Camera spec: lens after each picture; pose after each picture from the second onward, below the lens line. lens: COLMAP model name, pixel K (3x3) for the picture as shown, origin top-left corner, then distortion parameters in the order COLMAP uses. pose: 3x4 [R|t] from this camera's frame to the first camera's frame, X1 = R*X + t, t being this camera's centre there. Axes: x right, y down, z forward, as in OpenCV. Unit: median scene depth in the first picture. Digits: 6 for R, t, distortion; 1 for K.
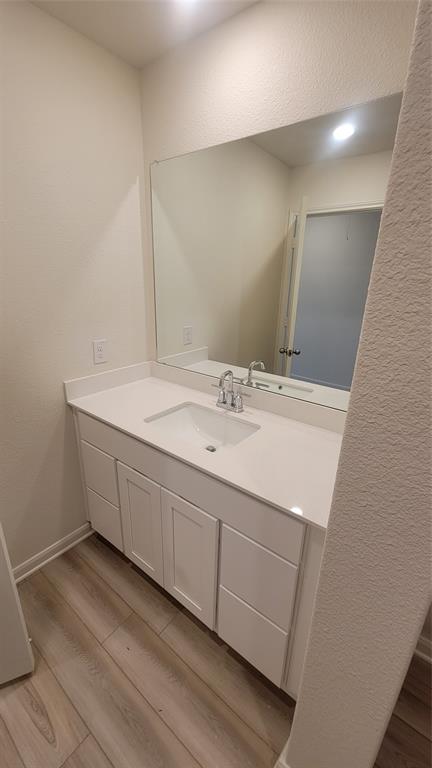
lens RADIAL K [[318.6, 0, 213.5], [0, 318.6, 387.4], [0, 0, 1]] dist [-0.001361, -0.000080]
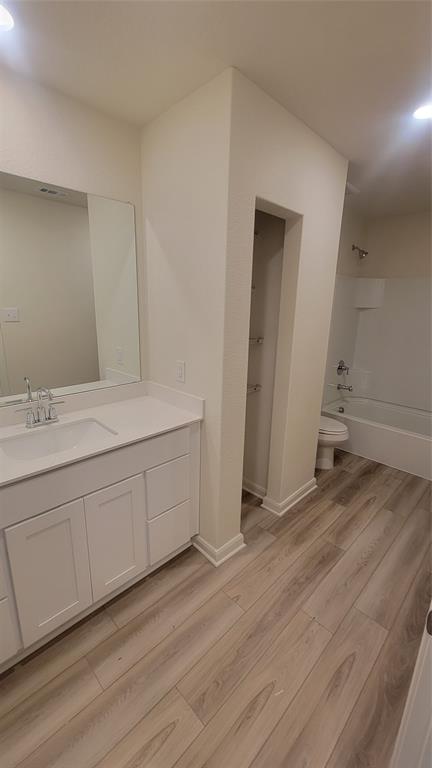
lens RADIAL K [[313.3, 0, 216.0], [0, 313.3, 384.0], [0, 0, 1]] dist [-0.002343, -0.000248]
pose [[0.107847, -0.258829, 0.959884, -0.977949], [0.307232, 0.926931, 0.215425, -0.121940], [-0.945504, 0.271674, 0.179488, 0.286987]]
